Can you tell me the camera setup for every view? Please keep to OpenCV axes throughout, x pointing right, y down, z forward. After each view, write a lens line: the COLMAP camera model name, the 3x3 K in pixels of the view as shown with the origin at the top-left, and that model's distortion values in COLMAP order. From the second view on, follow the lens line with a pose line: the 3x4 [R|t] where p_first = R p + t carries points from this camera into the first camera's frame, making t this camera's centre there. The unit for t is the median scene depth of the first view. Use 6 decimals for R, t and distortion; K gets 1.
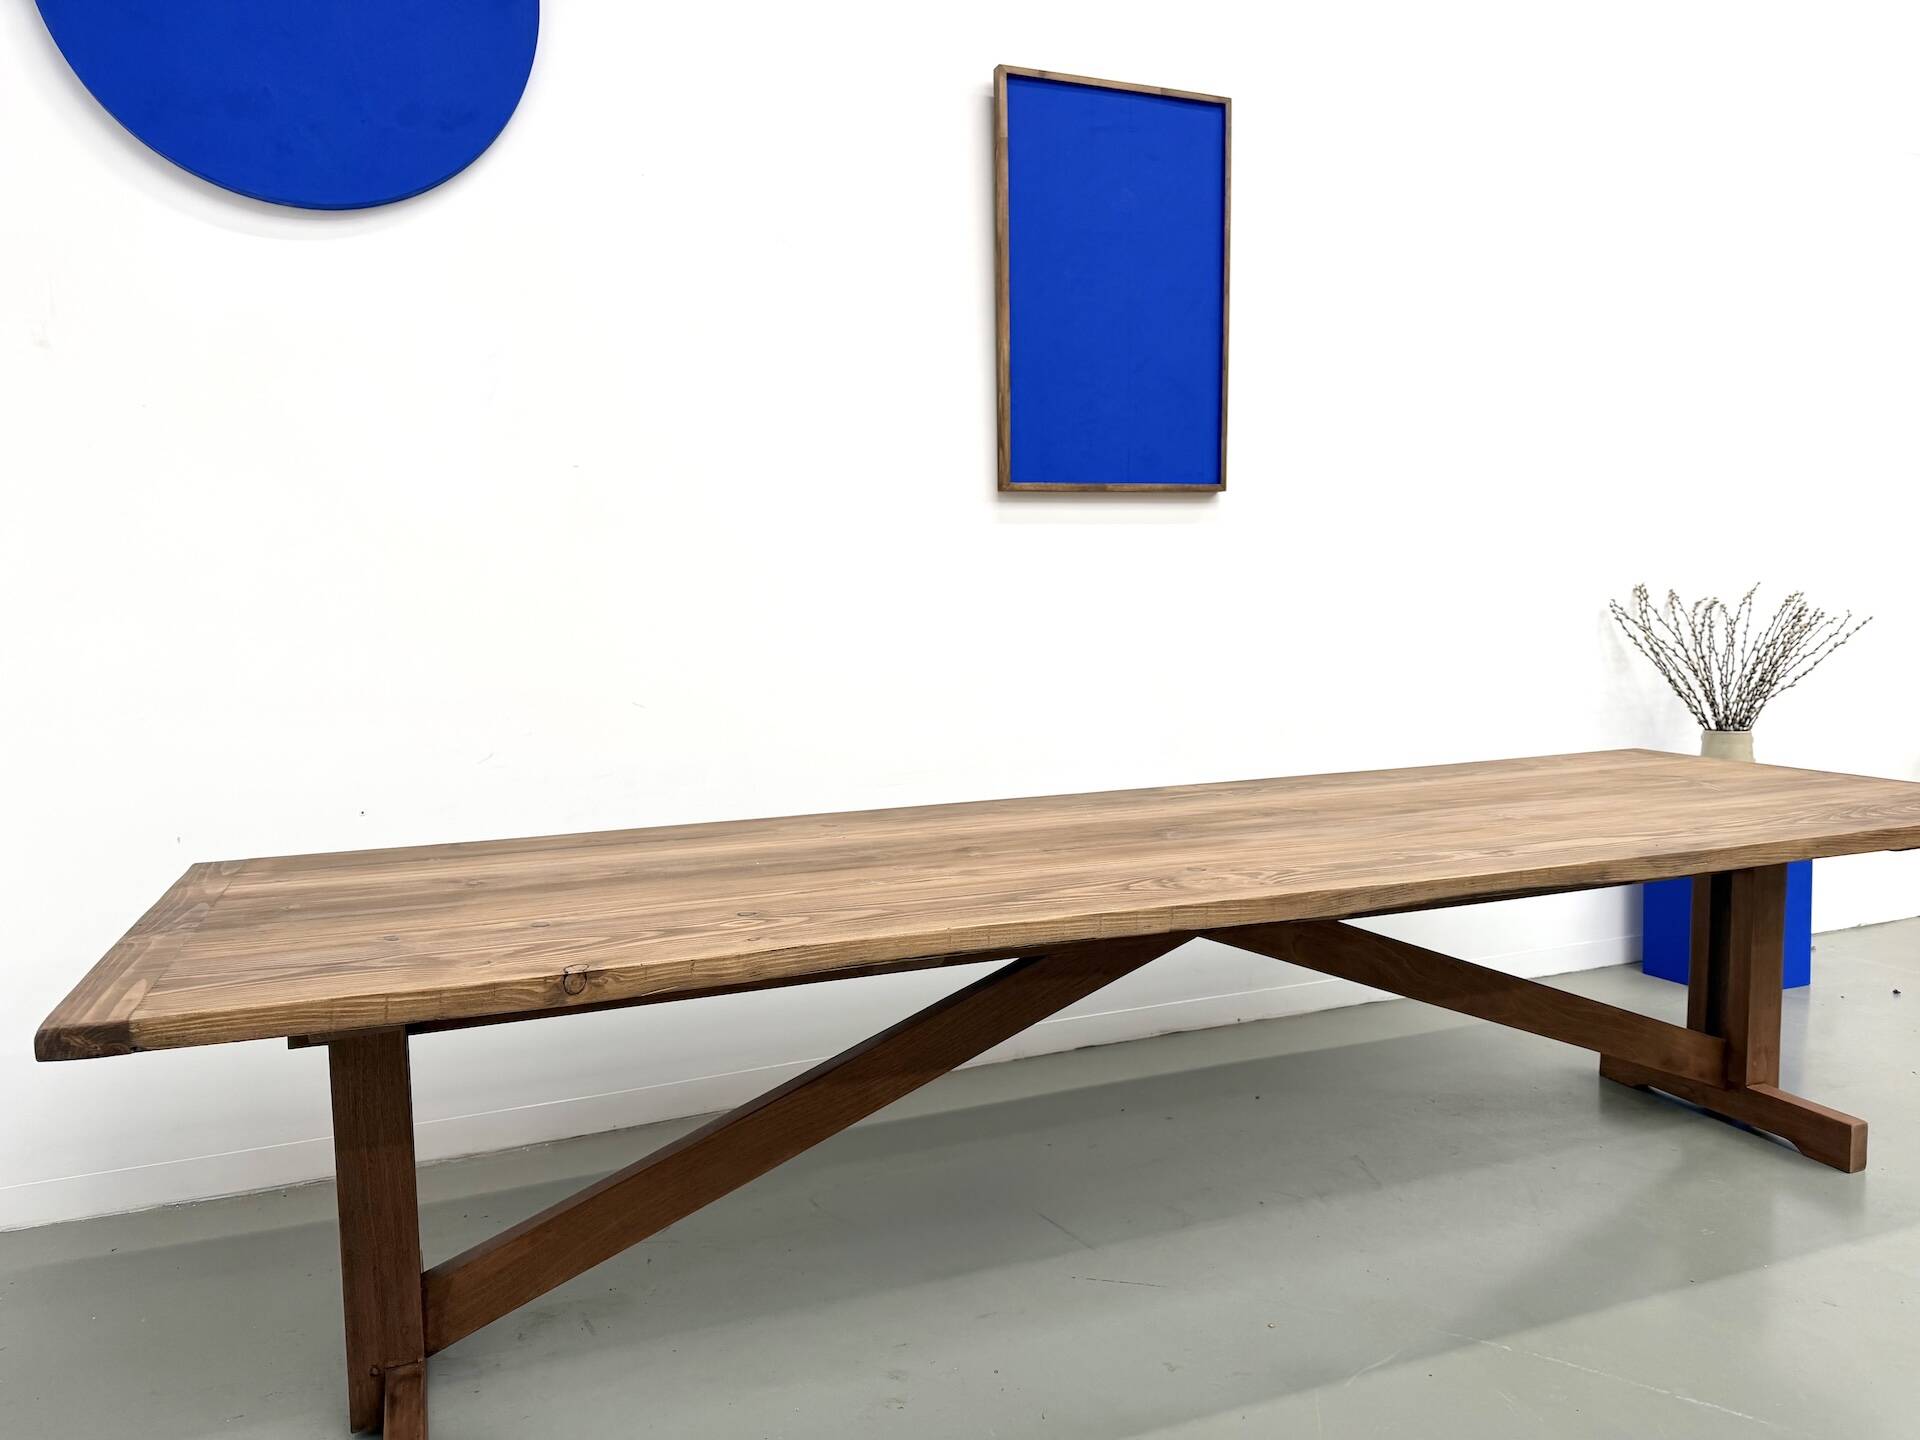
lens RADIAL K [[1345.4, 0, 952.3], [0, 1345.4, 726.0], [0, 0, 1]] dist [0.101136, -0.138581]
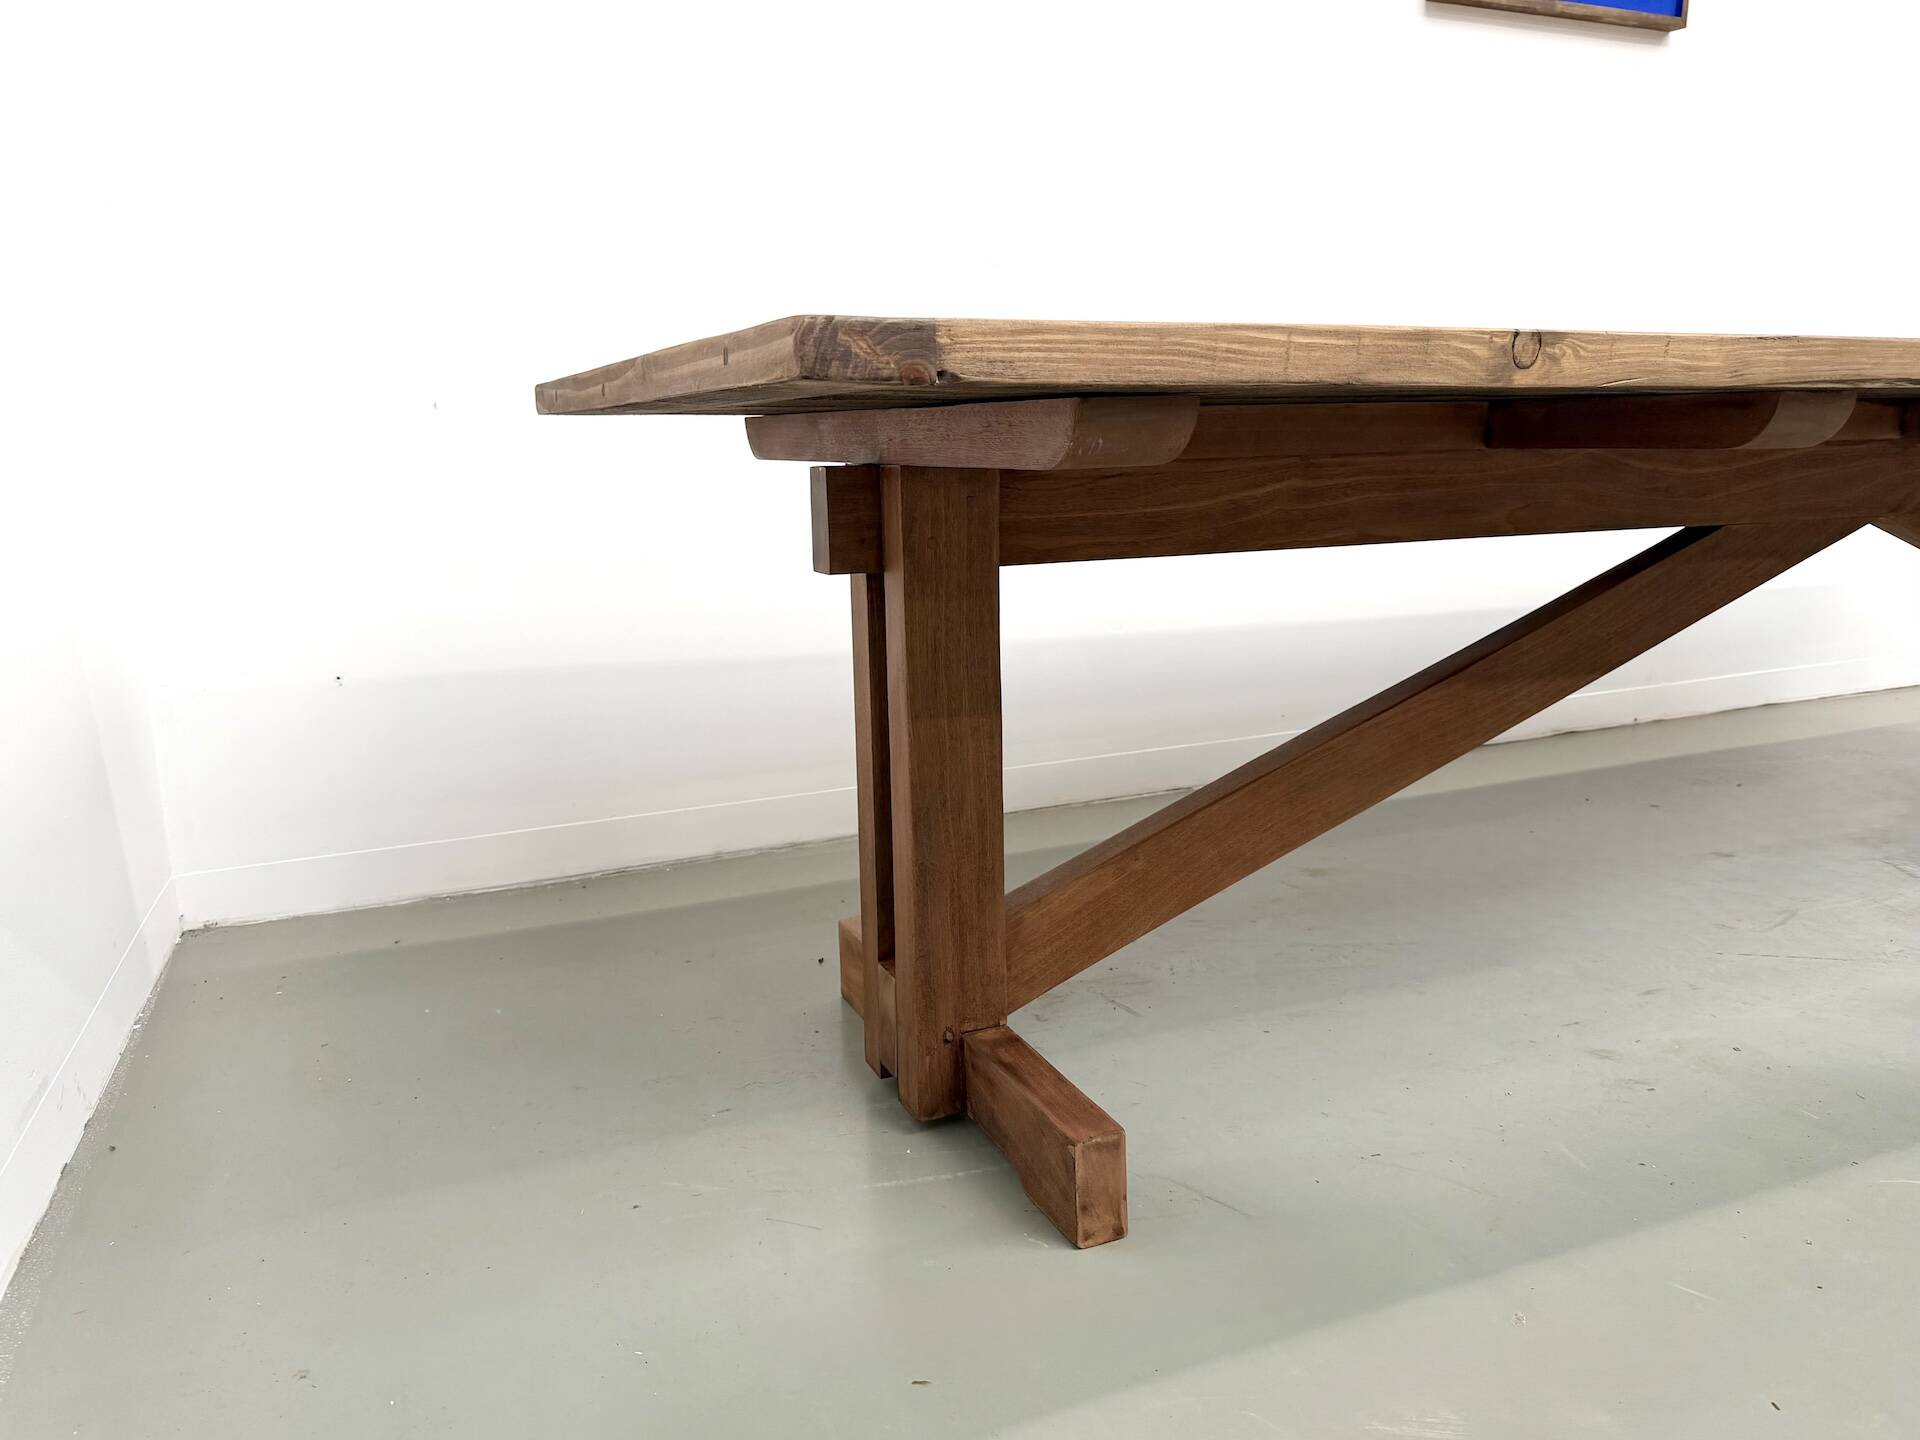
lens RADIAL K [[1423.3, 0, 960.0], [0, 1423.3, 720.0], [0, 0, 1]] dist [0.117815, -0.181143]
pose [[0.999177, -0.001365, 0.040531, -0.444821], [-0.003380, 0.993153, 0.116770, 0.223291], [-0.040413, -0.116811, 0.992332, 0.287580]]
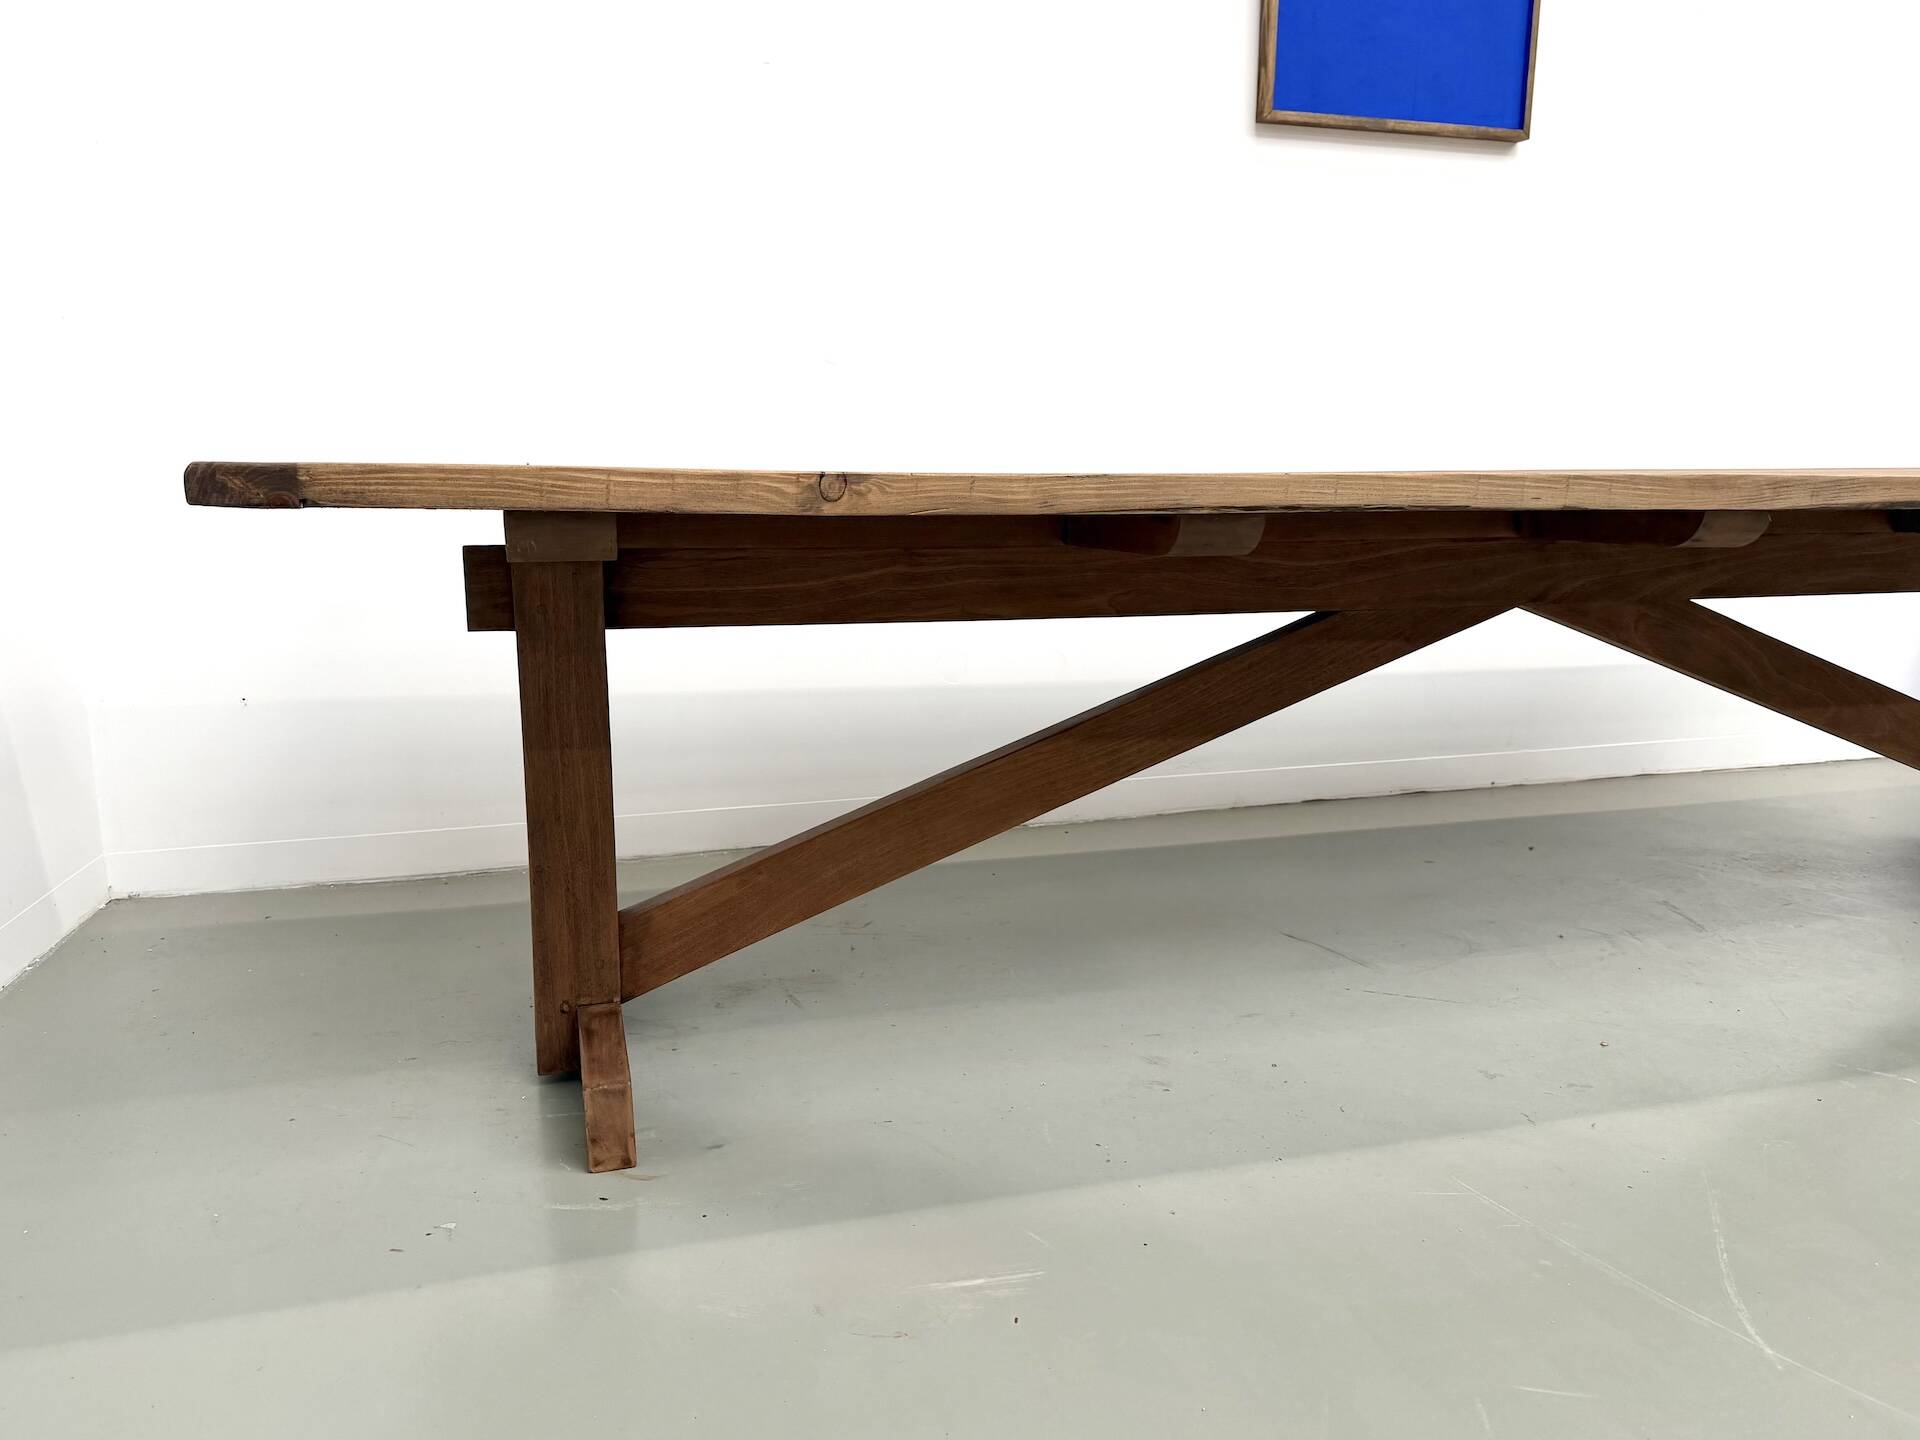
lens RADIAL K [[1397.1, 0, 960.0], [0, 1397.1, 720.0], [0, 0, 1]] dist [0.175932, -0.351343]
pose [[0.995895, 0.038551, -0.081902, -0.105416], [-0.030921, 0.995235, 0.092469, 0.198181], [0.085076, -0.089557, 0.992341, 0.143681]]
